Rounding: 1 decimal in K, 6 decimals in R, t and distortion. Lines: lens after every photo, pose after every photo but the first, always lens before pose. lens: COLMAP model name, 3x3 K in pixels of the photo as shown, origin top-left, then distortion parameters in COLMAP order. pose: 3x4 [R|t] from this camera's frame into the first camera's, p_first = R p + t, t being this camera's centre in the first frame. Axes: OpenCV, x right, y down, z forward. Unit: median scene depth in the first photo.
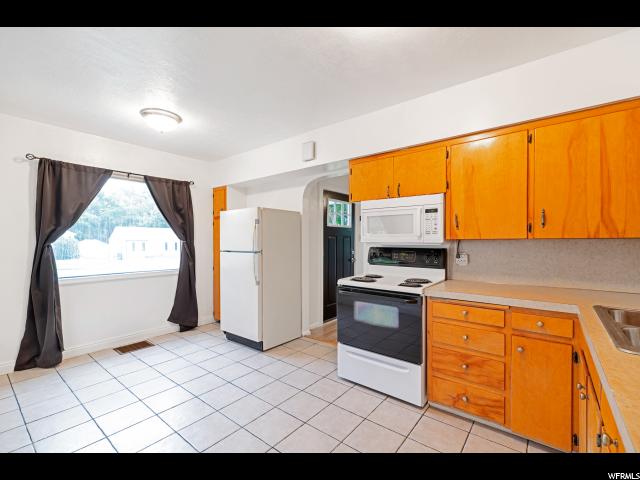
lens RADIAL K [[283.8, 0, 320.0], [0, 283.8, 240.0], [0, 0, 1]] dist [0.000793, 0.000074]
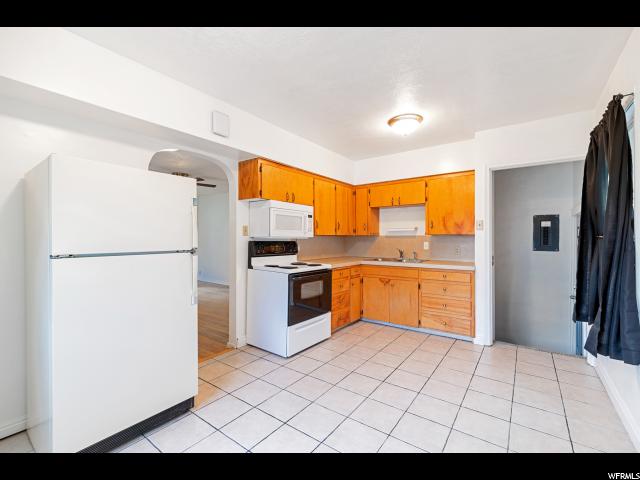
lens RADIAL K [[283.8, 0, 320.0], [0, 283.8, 240.0], [0, 0, 1]] dist [0.000793, 0.000074]
pose [[-0.039972, -0.002381, 0.999198, -1.150141], [0.001067, 0.999996, 0.002425, 0.021525], [-0.999200, 0.001163, -0.039970, 1.007995]]
